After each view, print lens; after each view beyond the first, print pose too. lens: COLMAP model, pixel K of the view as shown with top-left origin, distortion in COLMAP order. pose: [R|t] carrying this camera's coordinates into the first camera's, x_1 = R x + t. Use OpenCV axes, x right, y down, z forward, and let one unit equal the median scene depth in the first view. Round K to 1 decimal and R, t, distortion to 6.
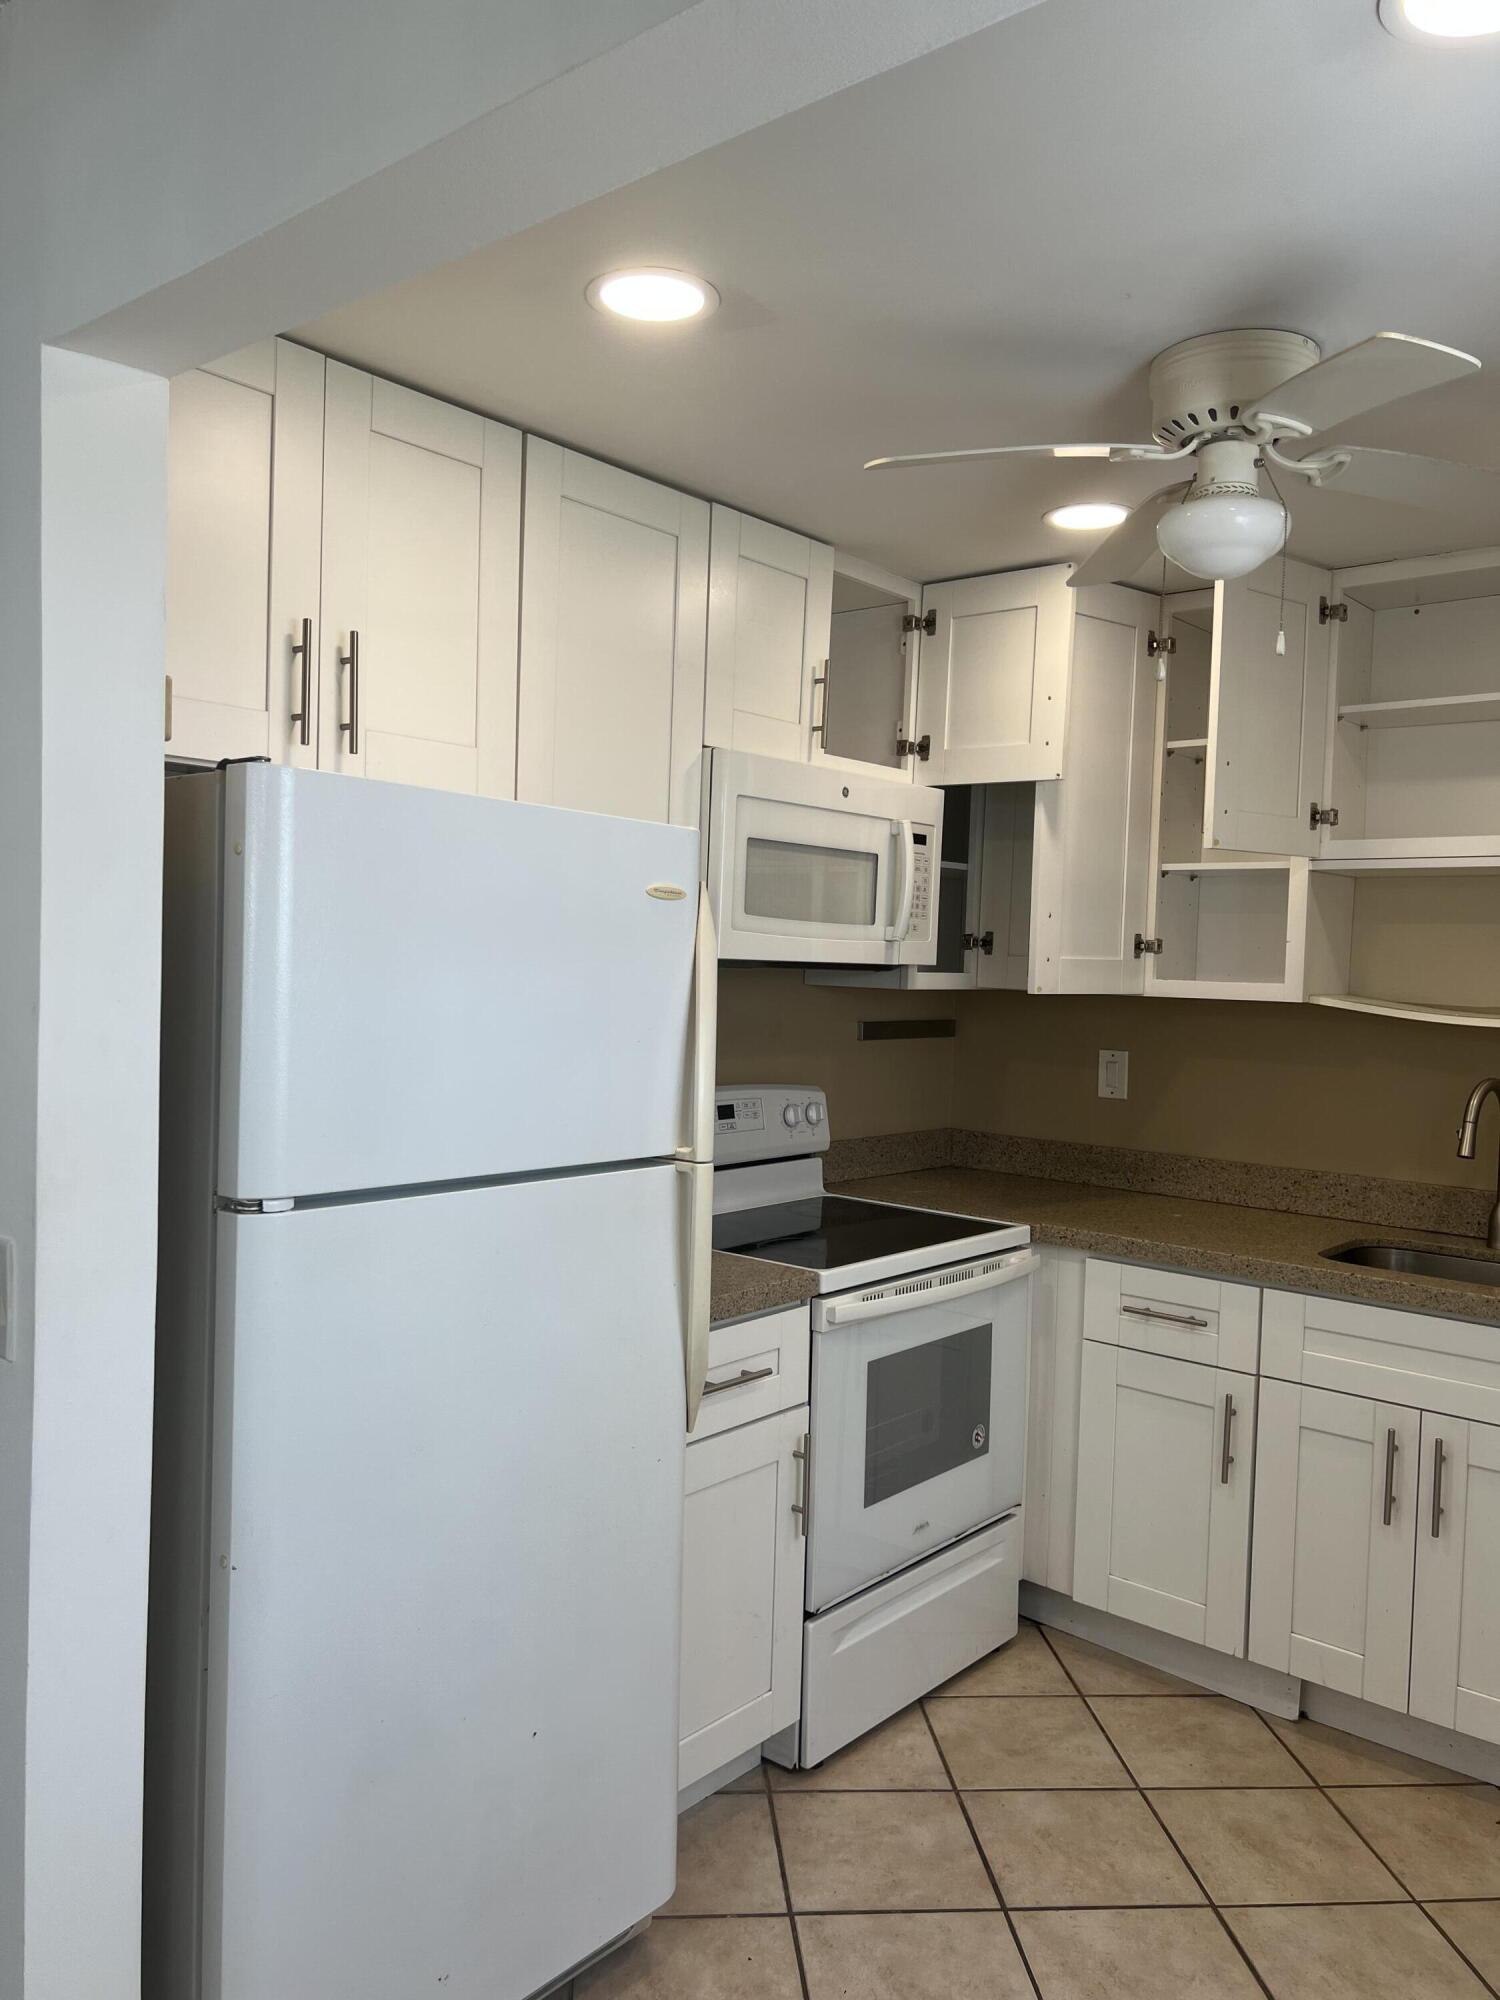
lens RADIAL K [[1515.2, 0, 739.4], [0, 1515.2, 996.5], [0, 0, 1]] dist [0.054641, -0.062535]
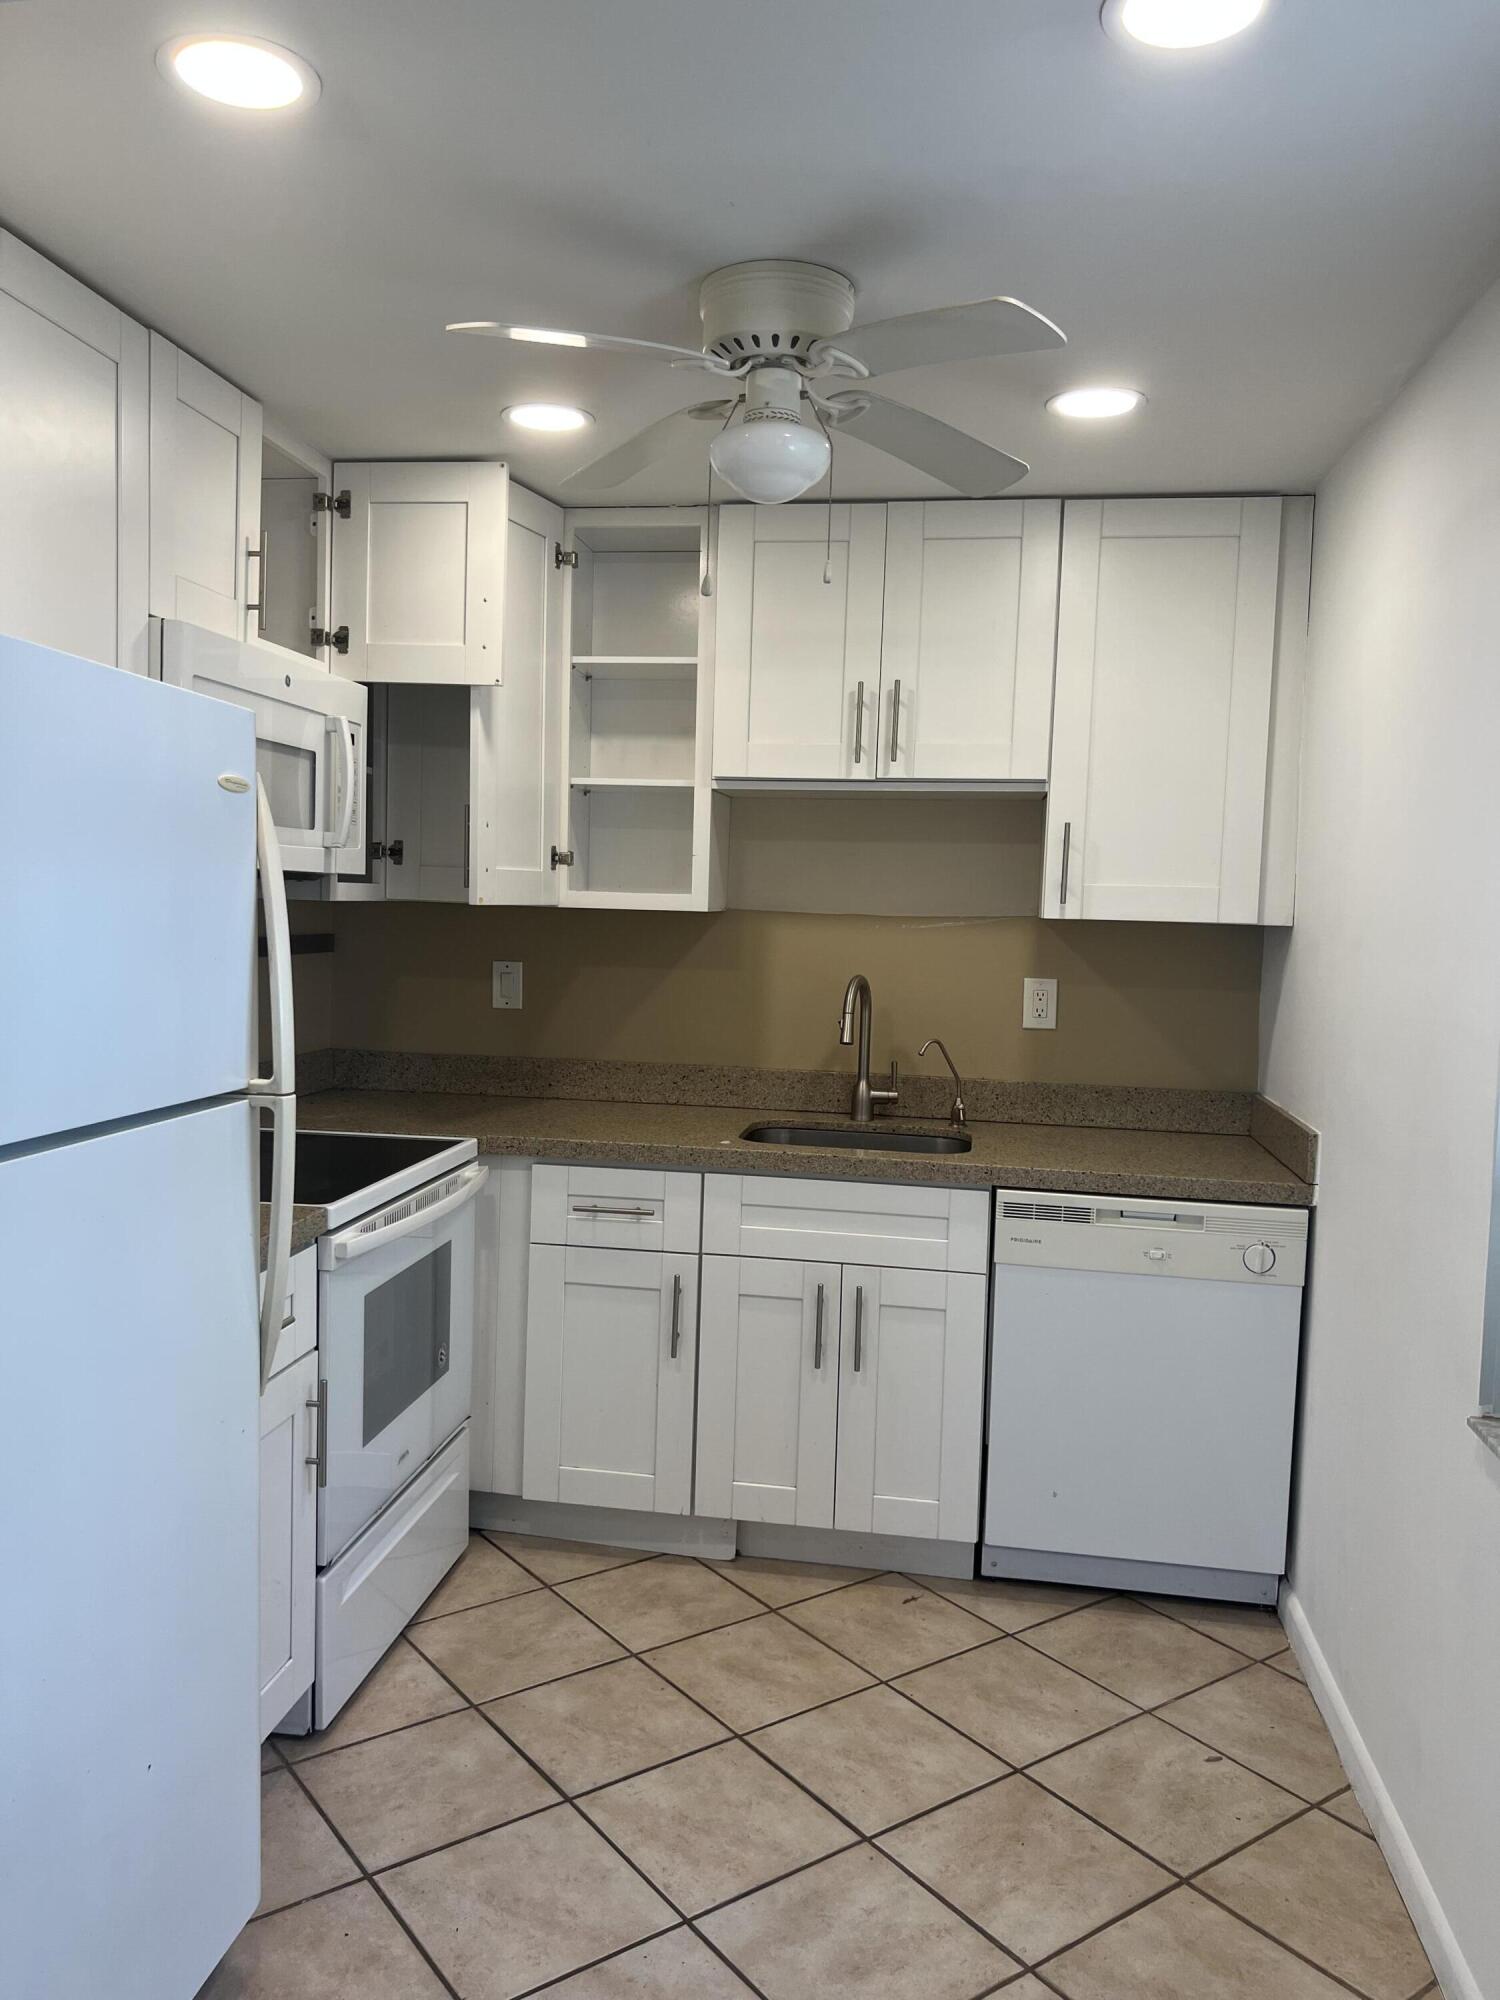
lens RADIAL K [[1515.2, 0, 751.9], [0, 1515.2, 998.1], [0, 0, 1]] dist [0.054641, -0.062535]
pose [[0.851864, -0.040924, 0.522161, -0.187023], [0.011934, 0.998201, 0.058764, 0.003549], [-0.523627, -0.043828, 0.850820, 0.074291]]
